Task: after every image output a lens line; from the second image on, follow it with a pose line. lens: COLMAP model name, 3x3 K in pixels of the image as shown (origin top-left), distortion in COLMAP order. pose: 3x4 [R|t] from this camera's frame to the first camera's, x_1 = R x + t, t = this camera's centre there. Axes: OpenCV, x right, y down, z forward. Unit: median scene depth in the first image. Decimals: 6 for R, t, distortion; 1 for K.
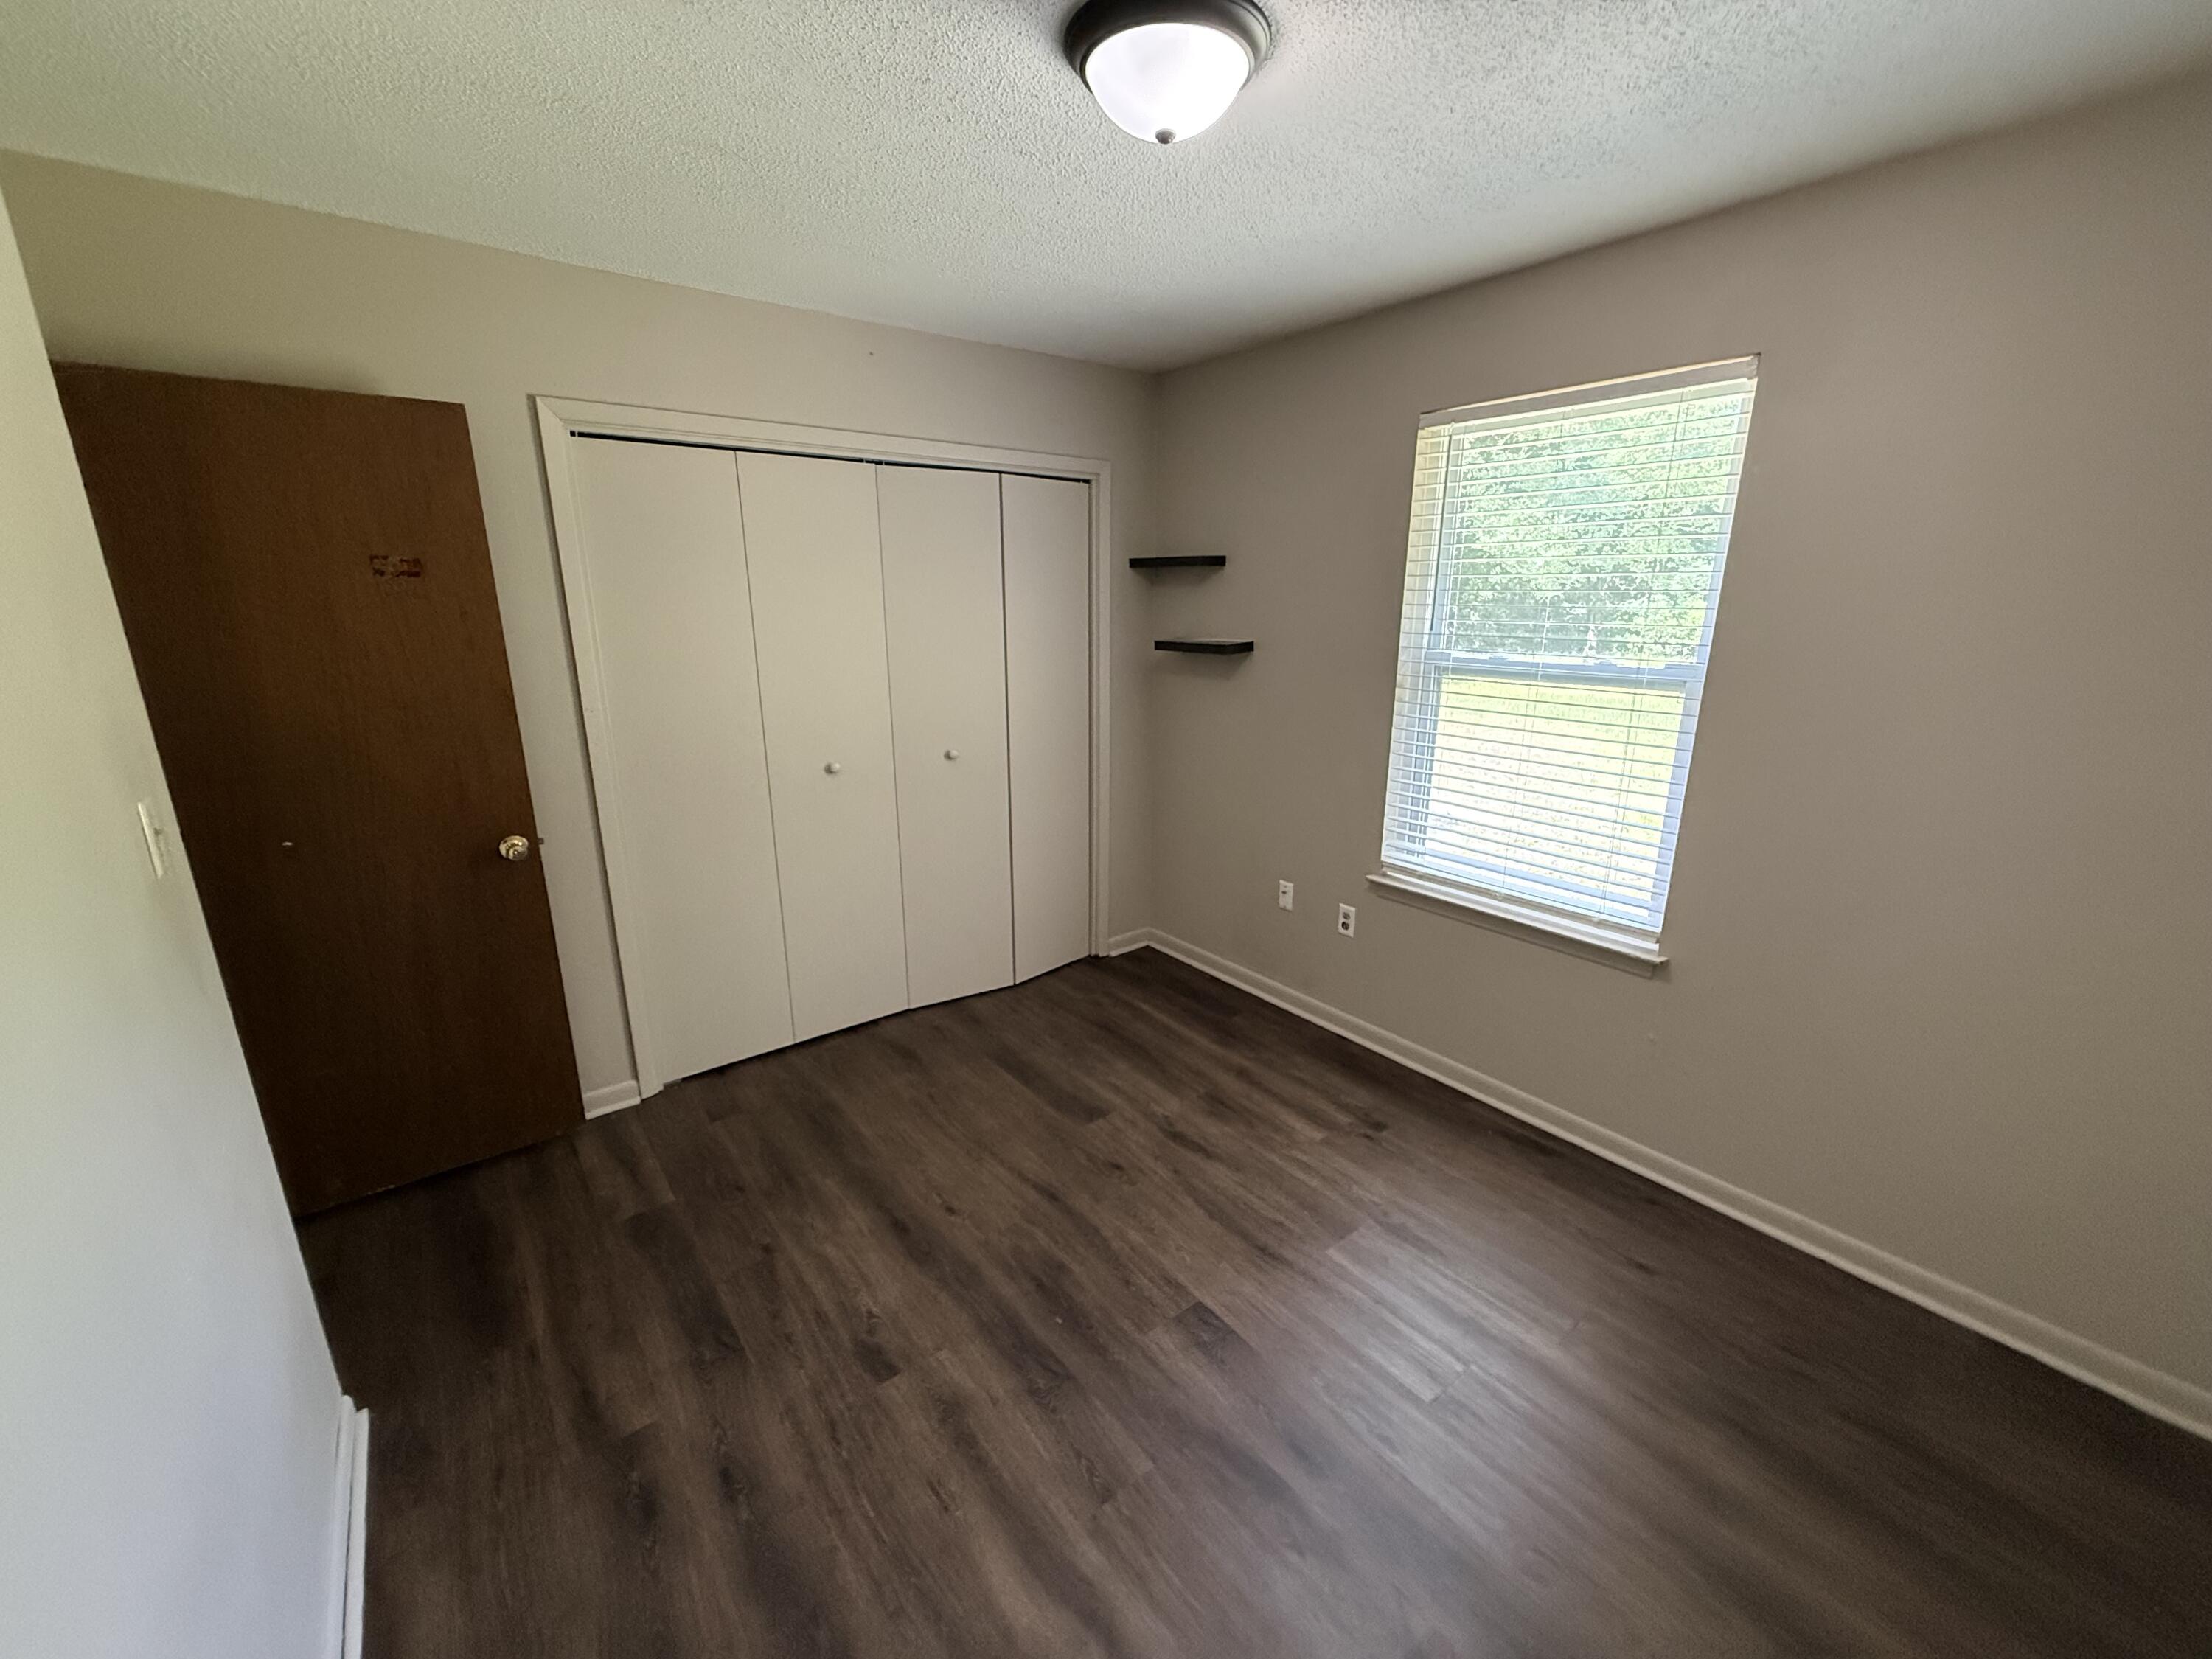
lens RADIAL K [[881.7, 0, 1110.0], [0, 881.7, 832.3], [0, 0, 1]] dist [-0.001902, 0.000465]
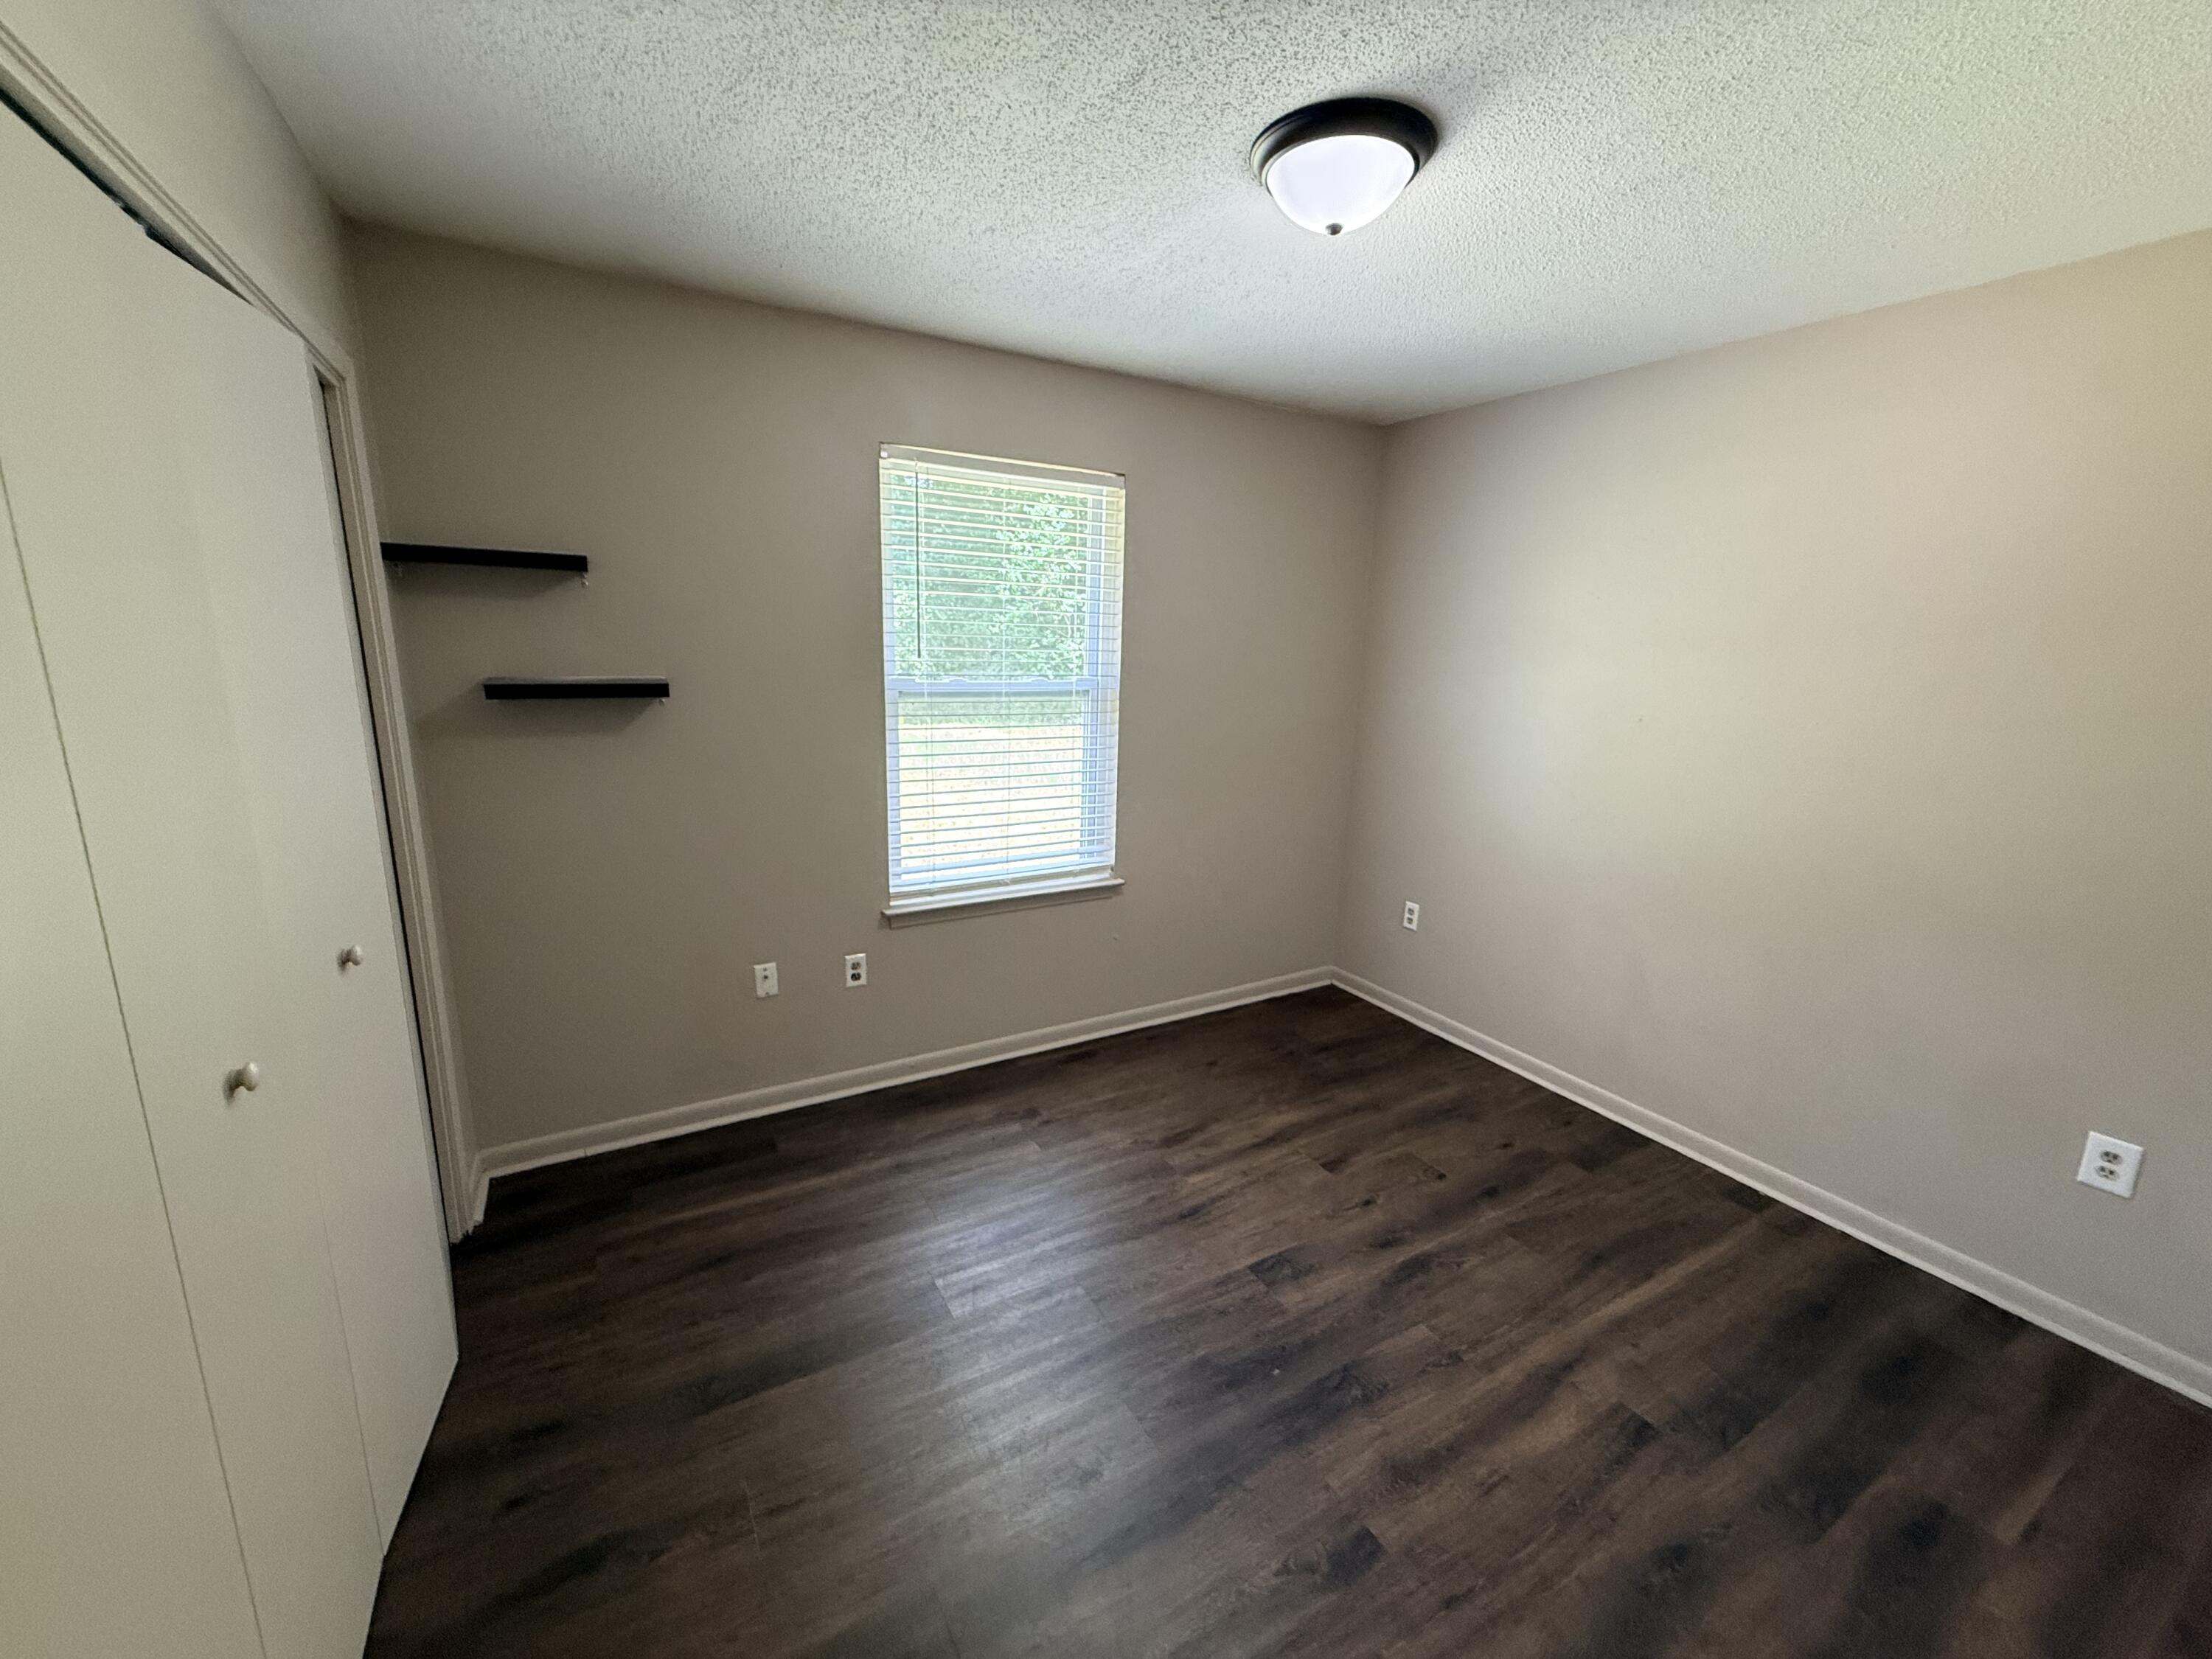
lens RADIAL K [[881.7, 0, 1090.6], [0, 881.7, 836.9], [0, 0, 1]] dist [-0.001902, 0.000465]
pose [[0.142187, -0.219141, 0.965277, -0.749805], [0.230493, 0.955708, 0.183017, -0.197316], [-0.962630, 0.196467, 0.186400, 0.754116]]
